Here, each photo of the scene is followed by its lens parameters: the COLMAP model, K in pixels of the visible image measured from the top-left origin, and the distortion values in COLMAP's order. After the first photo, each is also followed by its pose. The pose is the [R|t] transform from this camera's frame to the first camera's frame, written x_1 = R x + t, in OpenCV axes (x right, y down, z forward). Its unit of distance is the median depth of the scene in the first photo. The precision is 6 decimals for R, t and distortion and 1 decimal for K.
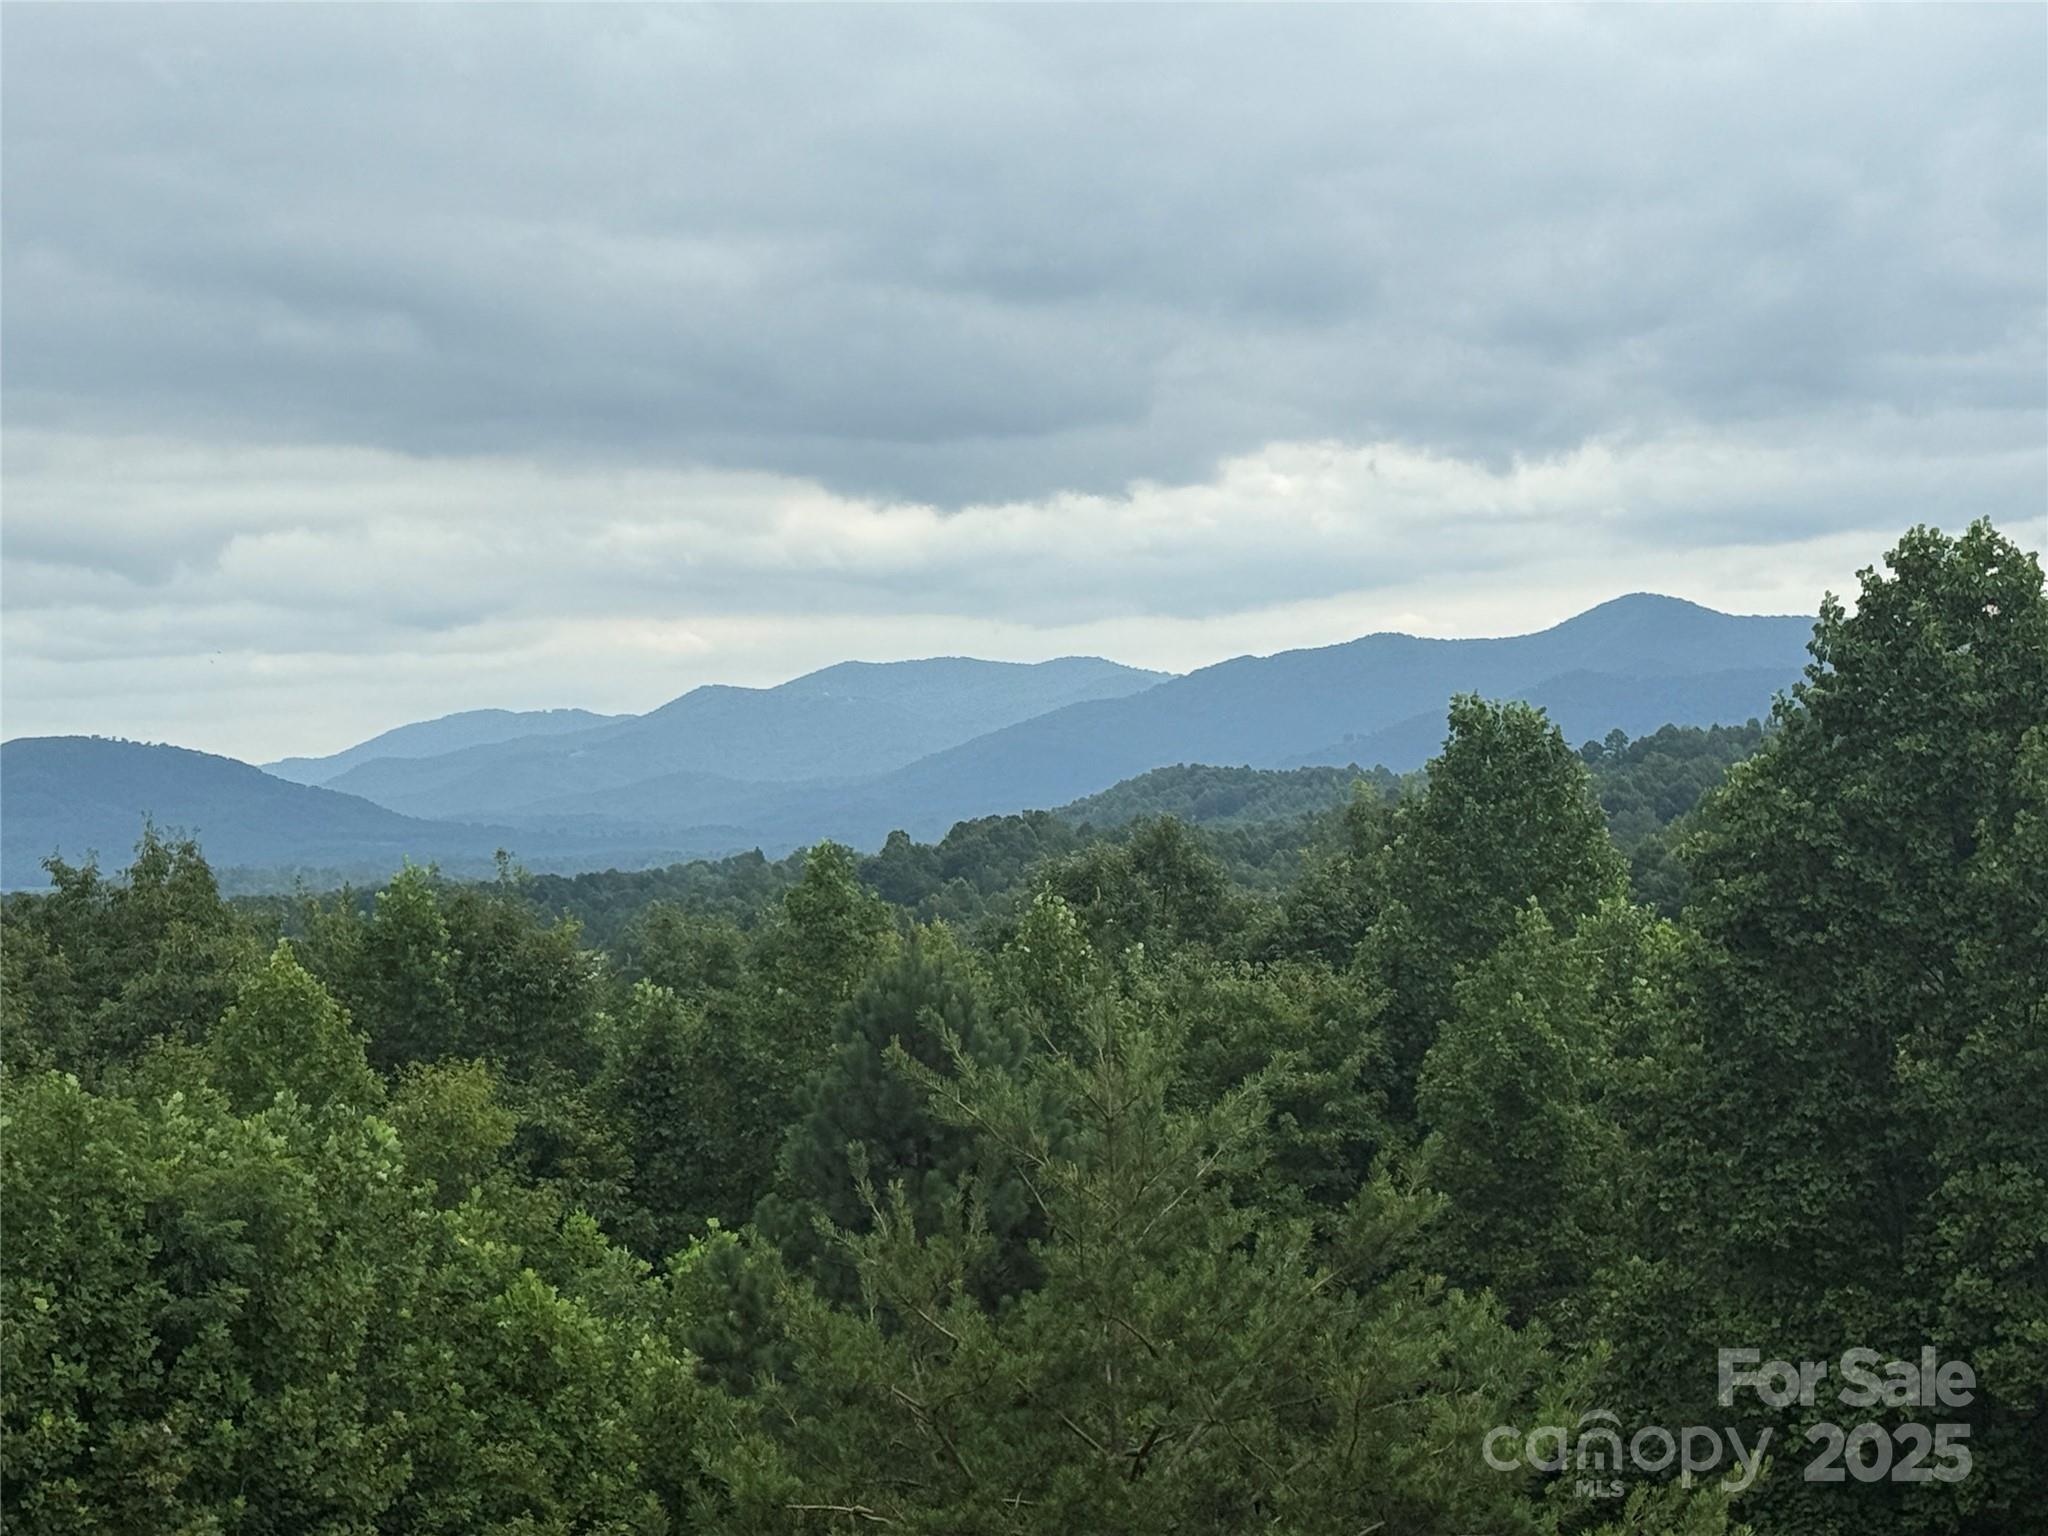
lens RADIAL K [[4293.0, 0, 1029.6], [0, 4293.0, 761.2], [0, 0, 1]] dist [0.120669, 0.186998]
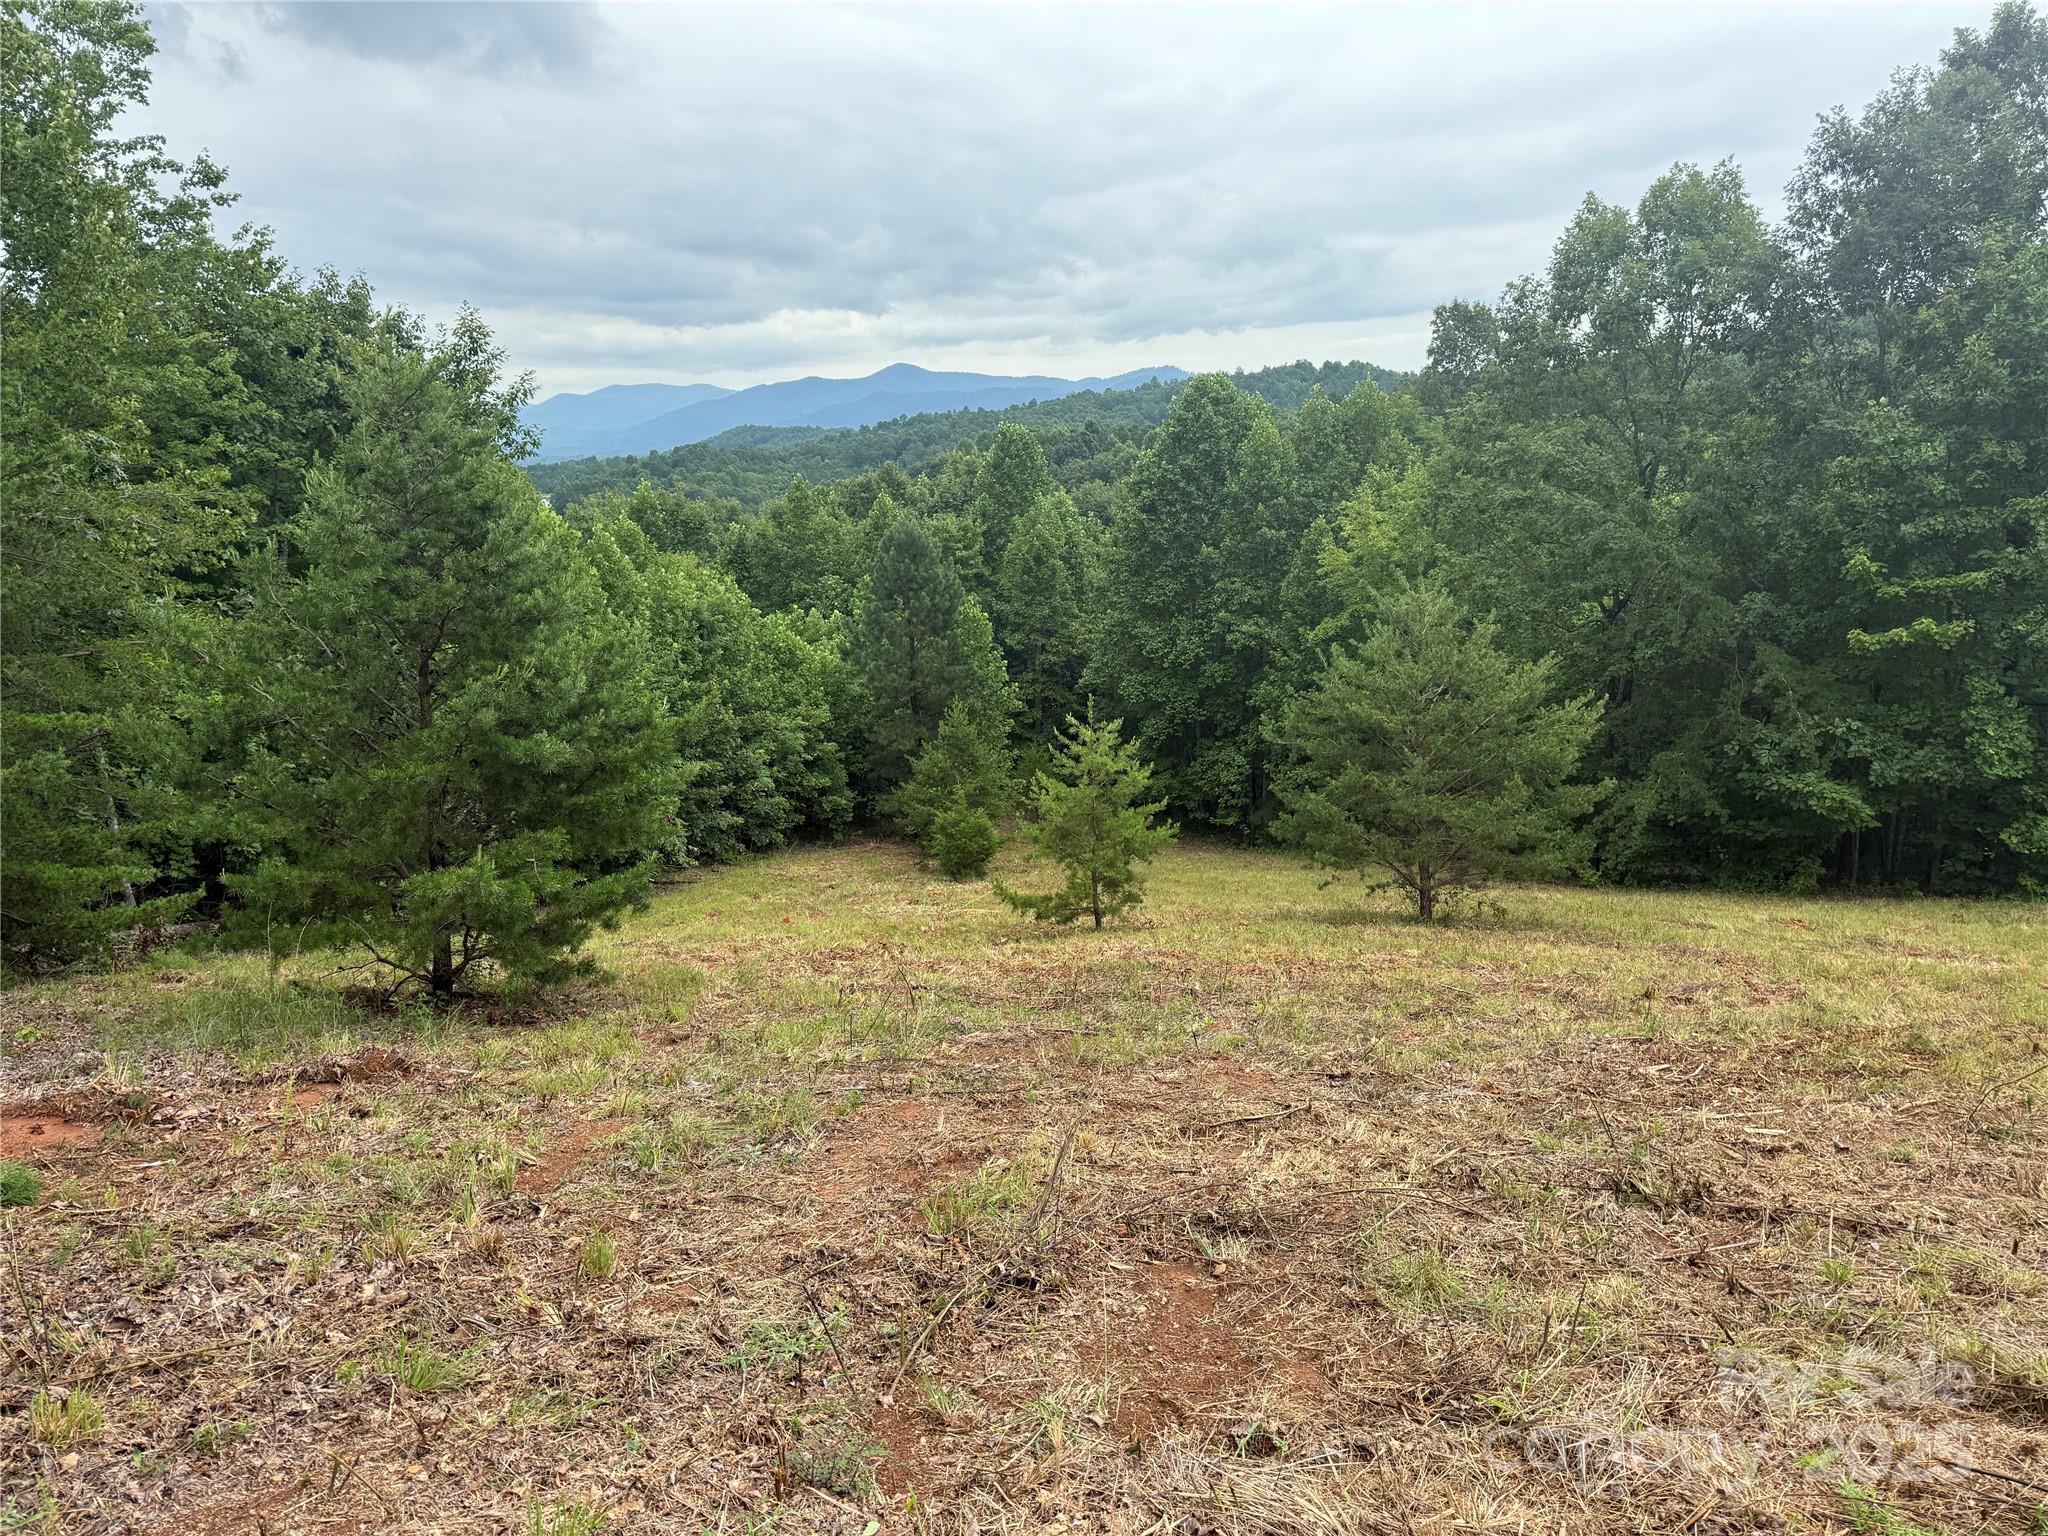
lens RADIAL K [[1427.2, 0, 1041.3], [0, 1427.2, 765.3], [0, 0, 1]] dist [0.145787, -0.190207]
pose [[0.972543, -0.057314, 0.225556, -0.125318], [0.003727, 0.972911, 0.231150, -0.015998], [-0.232694, -0.223962, 0.946411, -0.027744]]
